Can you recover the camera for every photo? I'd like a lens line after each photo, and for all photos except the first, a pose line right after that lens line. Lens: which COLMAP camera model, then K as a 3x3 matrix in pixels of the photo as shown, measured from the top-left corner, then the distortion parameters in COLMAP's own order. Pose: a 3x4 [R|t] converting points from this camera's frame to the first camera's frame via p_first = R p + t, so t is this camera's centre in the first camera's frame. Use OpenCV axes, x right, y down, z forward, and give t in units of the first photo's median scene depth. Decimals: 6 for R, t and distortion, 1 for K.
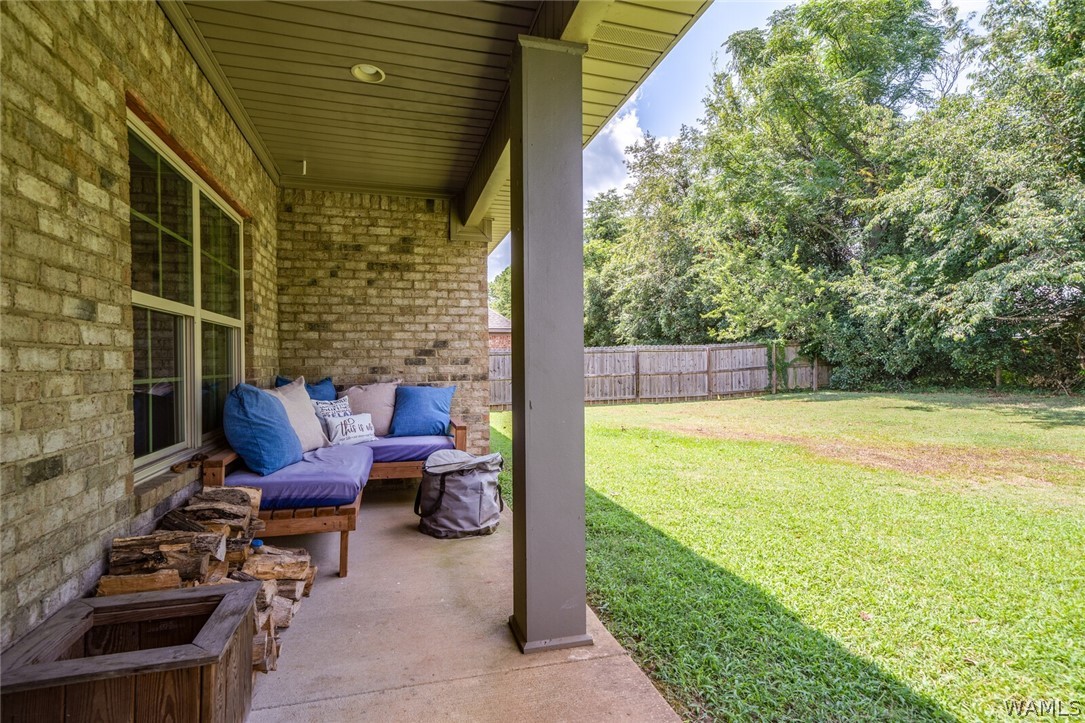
lens RADIAL K [[537.1, 0, 546.1], [0, 537.1, 363.1], [0, 0, 1]] dist [0.016802, 0.000162]
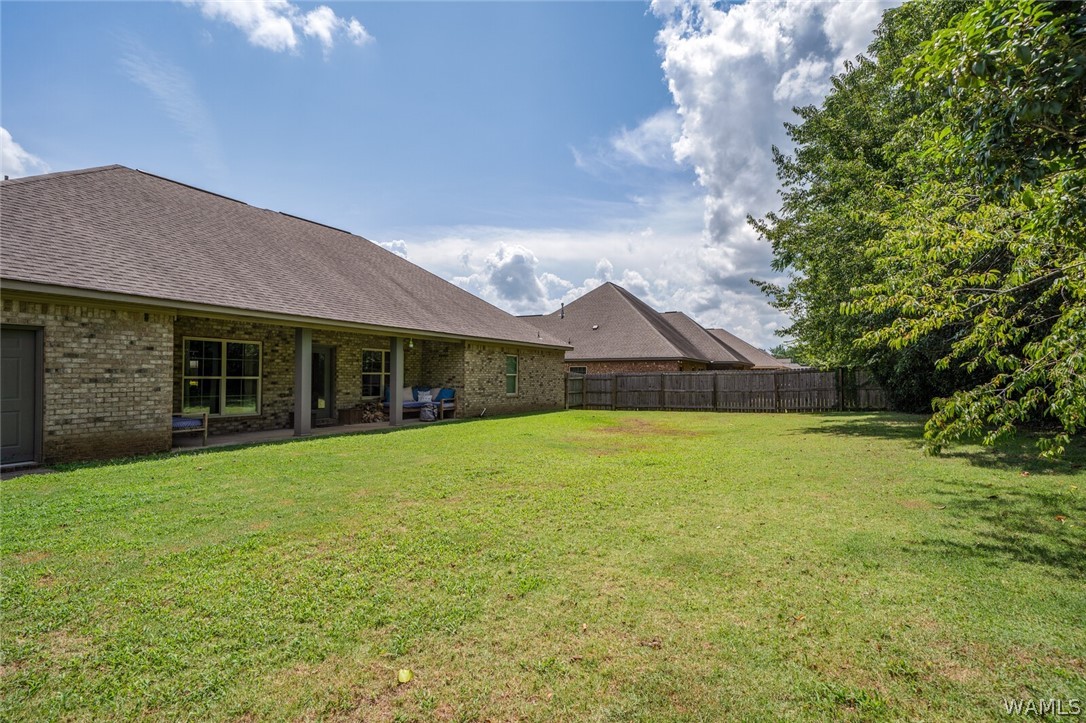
lens RADIAL K [[537.6, 0, 553.1], [0, 537.6, 368.0], [0, 0, 1]] dist [0.016802, 0.000162]
pose [[0.729496, -0.005180, -0.683965, 0.838770], [-0.009257, 0.999805, -0.017445, -0.012620], [0.683922, 0.019058, 0.729306, -0.347915]]
